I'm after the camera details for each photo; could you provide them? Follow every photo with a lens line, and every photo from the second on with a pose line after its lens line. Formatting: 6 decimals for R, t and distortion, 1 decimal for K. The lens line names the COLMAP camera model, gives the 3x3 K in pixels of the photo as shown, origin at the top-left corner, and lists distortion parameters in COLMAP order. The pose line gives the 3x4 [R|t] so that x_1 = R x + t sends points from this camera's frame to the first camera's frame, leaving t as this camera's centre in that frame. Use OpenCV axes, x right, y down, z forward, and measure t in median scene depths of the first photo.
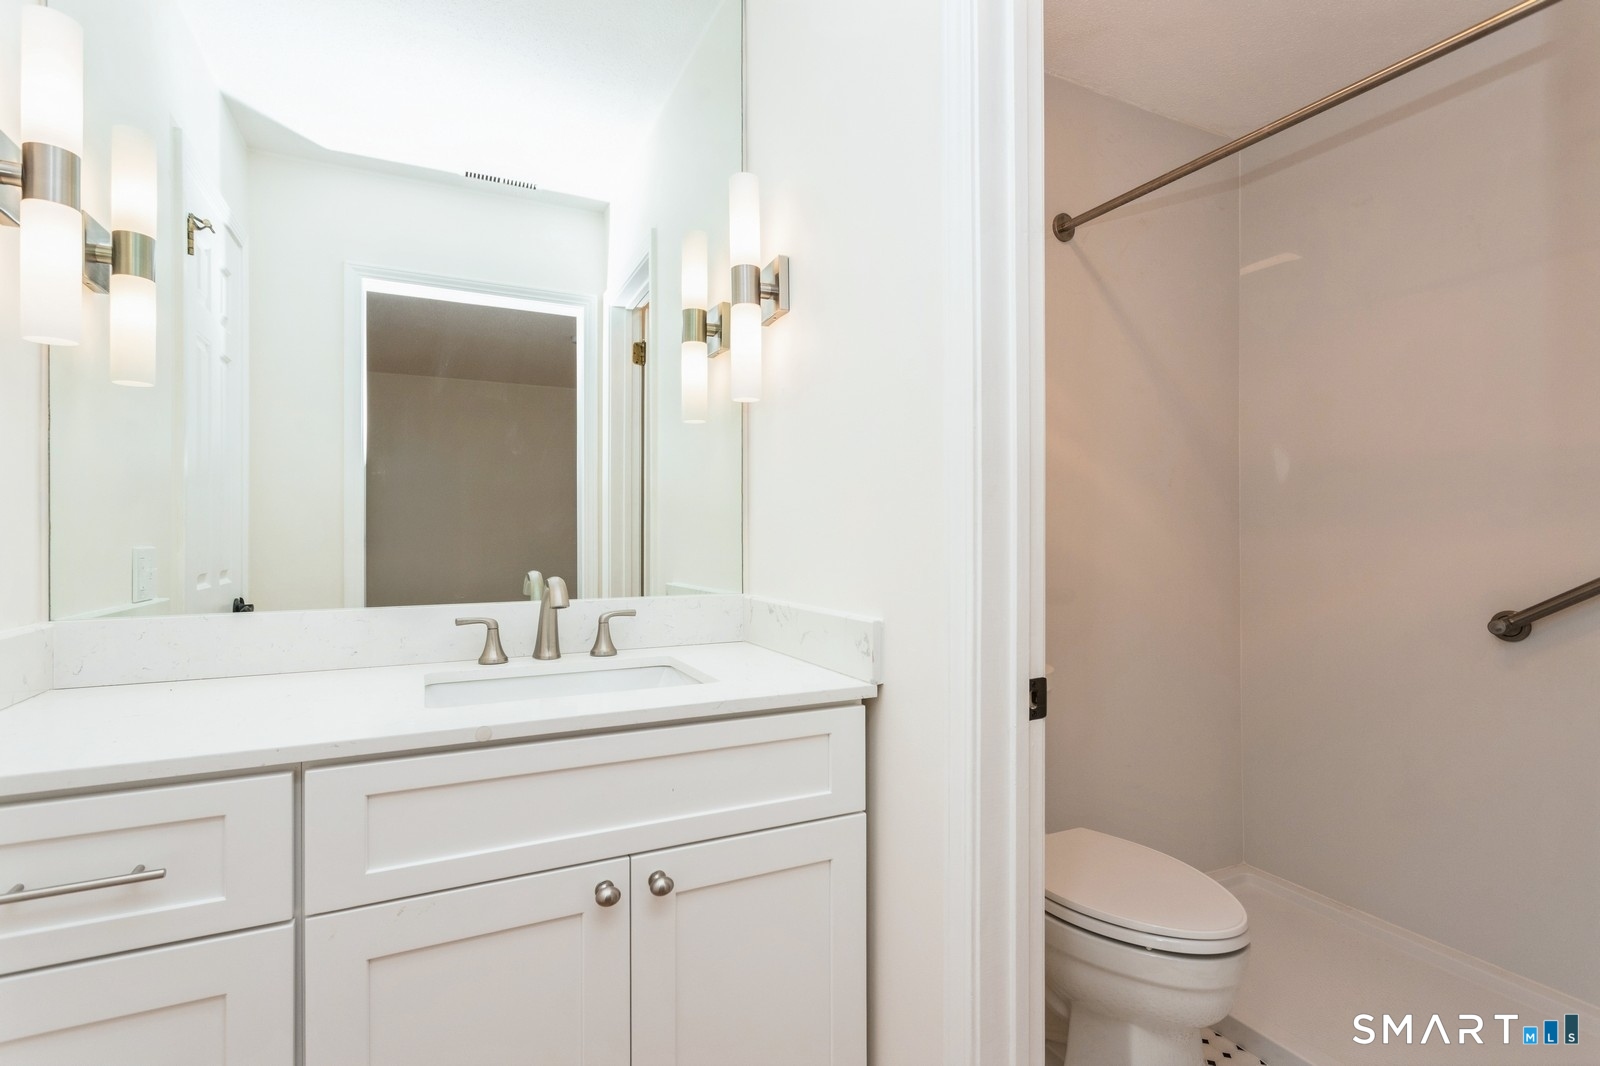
lens RADIAL K [[754.9, 0, 797.8], [0, 754.9, 532.4], [0, 0, 1]] dist [0.000868, 0.001610]
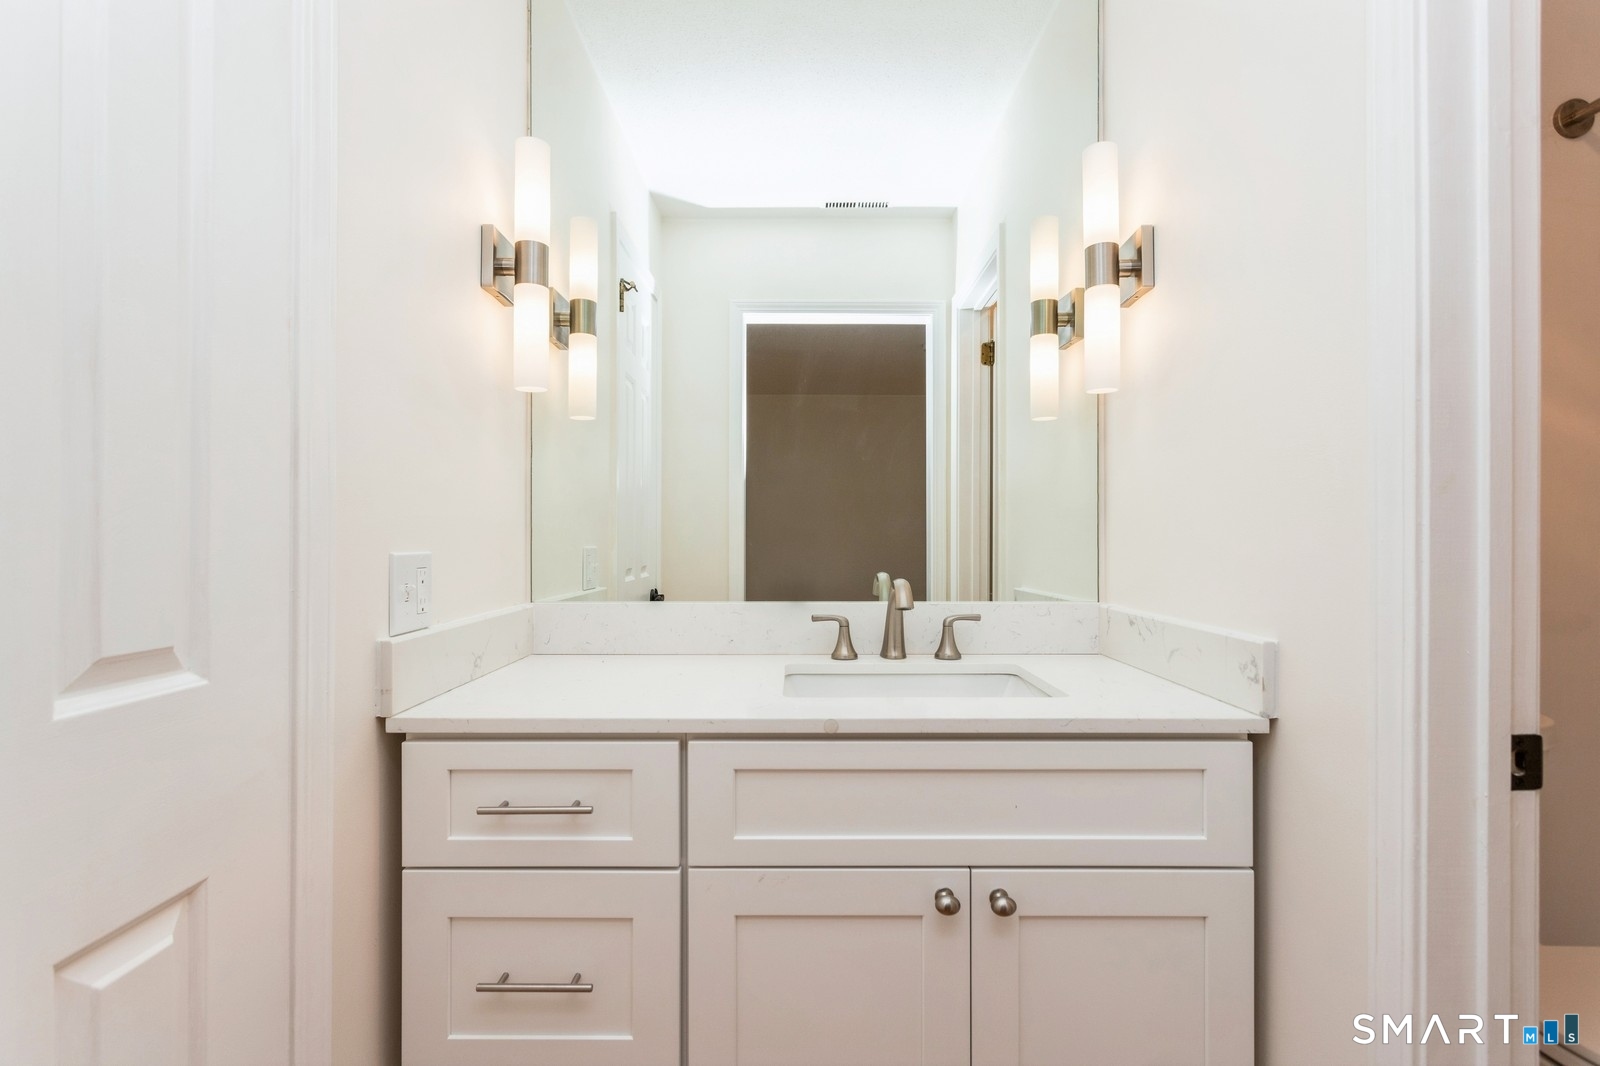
lens RADIAL K [[754.9, 0, 796.8], [0, 754.9, 535.5], [0, 0, 1]] dist [0.000868, 0.001610]
pose [[0.896911, 0.000916, -0.442210, 0.005499], [-0.001053, 0.999999, -0.000064, 0.000187], [0.442209, 0.000523, 0.896912, 0.021179]]
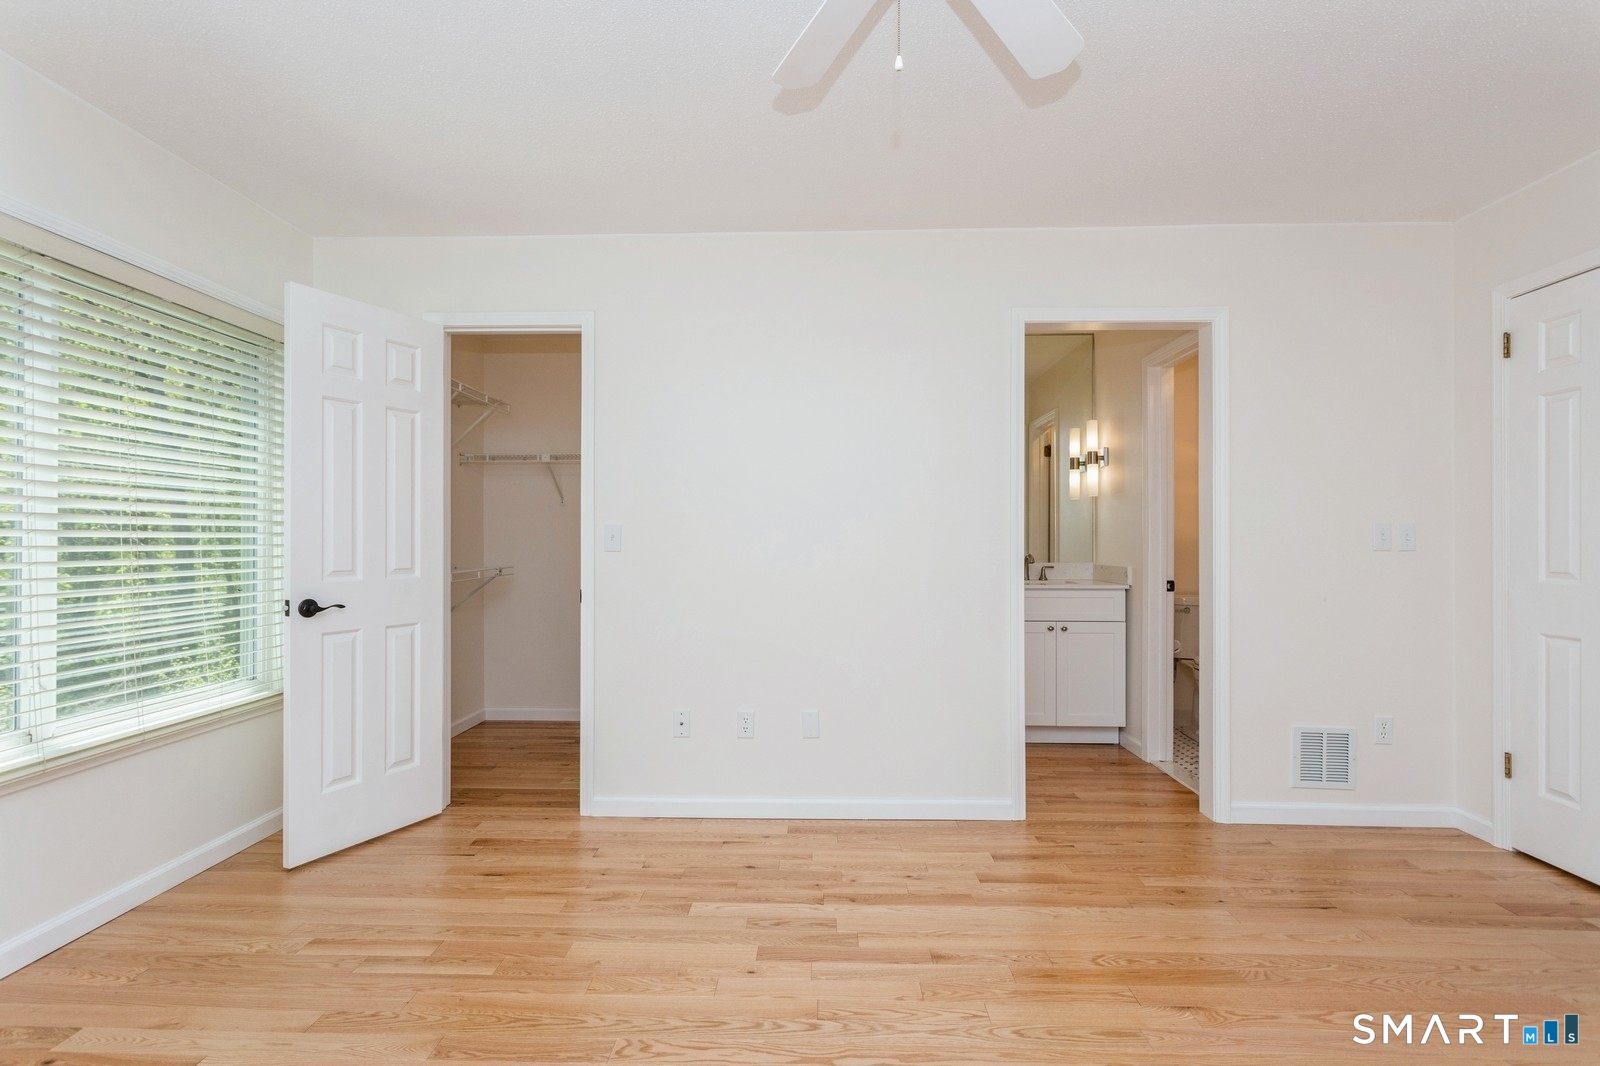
lens RADIAL K [[754.9, 0, 795.8], [0, 754.9, 531.2], [0, 0, 1]] dist [0.000868, 0.001610]
pose [[0.876110, -0.006569, -0.482067, 0.395884], [-0.001090, 0.999878, -0.015605, 0.008271], [0.482111, 0.014197, 0.875995, -2.514878]]
